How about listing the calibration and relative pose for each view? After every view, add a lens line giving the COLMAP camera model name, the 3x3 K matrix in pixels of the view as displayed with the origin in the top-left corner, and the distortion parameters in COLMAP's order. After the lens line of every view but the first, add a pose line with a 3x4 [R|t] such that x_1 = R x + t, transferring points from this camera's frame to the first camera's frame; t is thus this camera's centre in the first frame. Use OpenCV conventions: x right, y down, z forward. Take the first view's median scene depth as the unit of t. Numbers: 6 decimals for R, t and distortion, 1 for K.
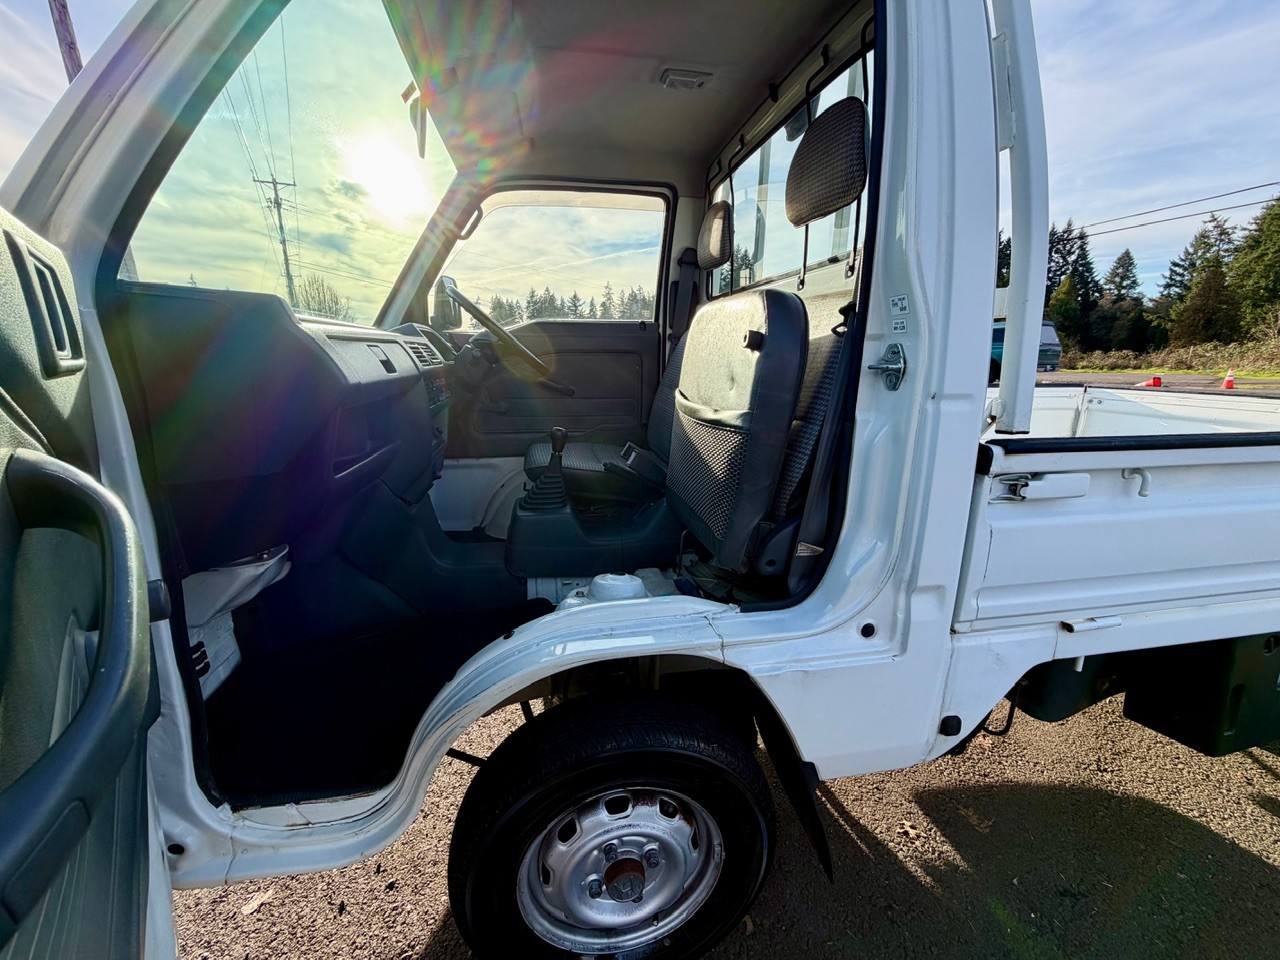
lens RADIAL K [[506.7, 0, 640.6], [0, 506.7, 471.9], [0, 0, 1]] dist [-0.001718, 0.000319]
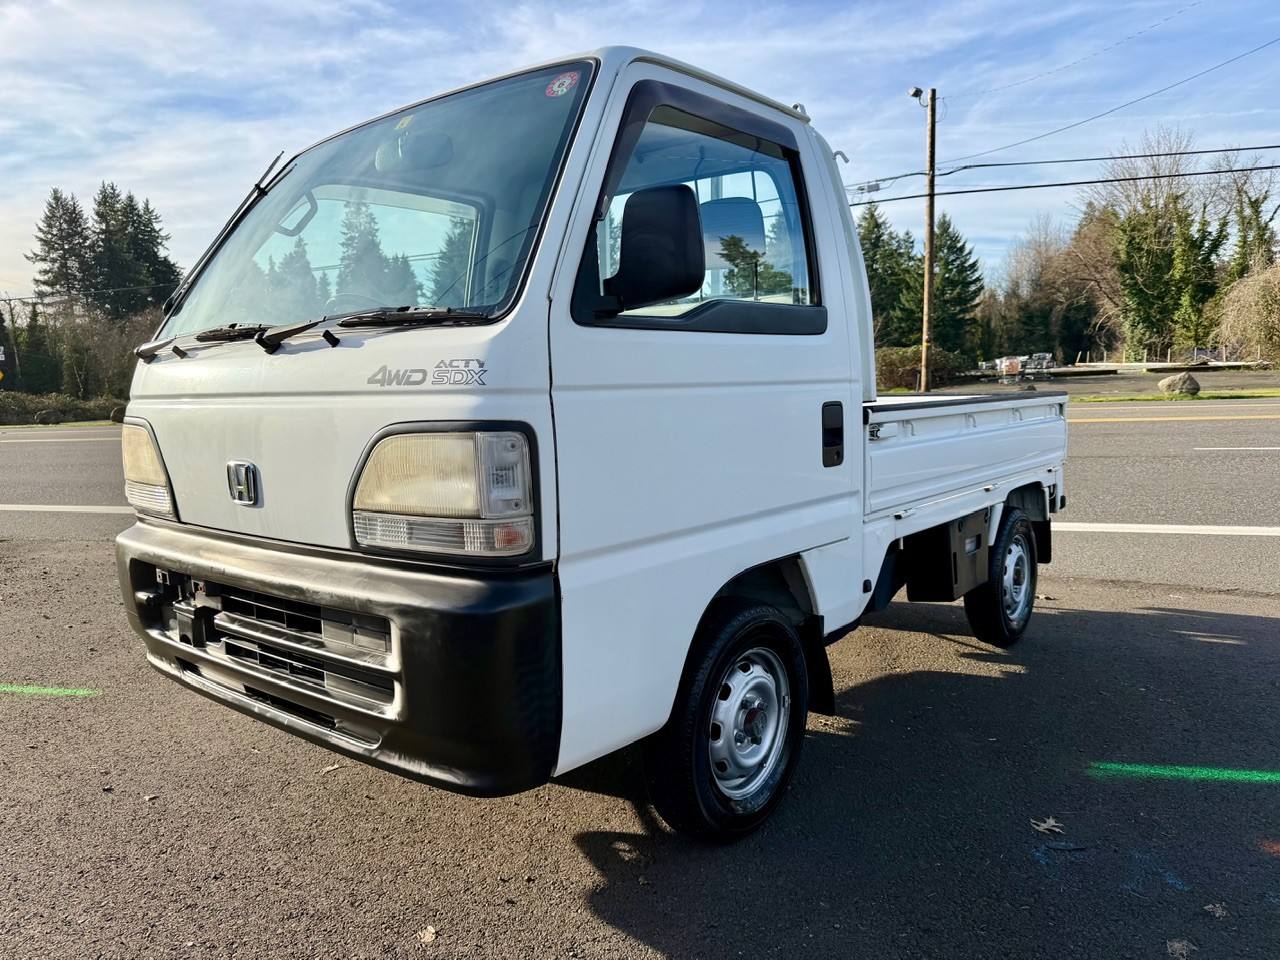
lens RADIAL K [[901.0, 0, 663.5], [0, 901.0, 478.5], [0, 0, 1]] dist [0.076958, -0.136647]
pose [[0.753855, -0.091829, 0.650592, -1.814576], [0.174381, 0.982637, -0.063363, 0.250330], [-0.633478, 0.161217, 0.756779, -0.867896]]
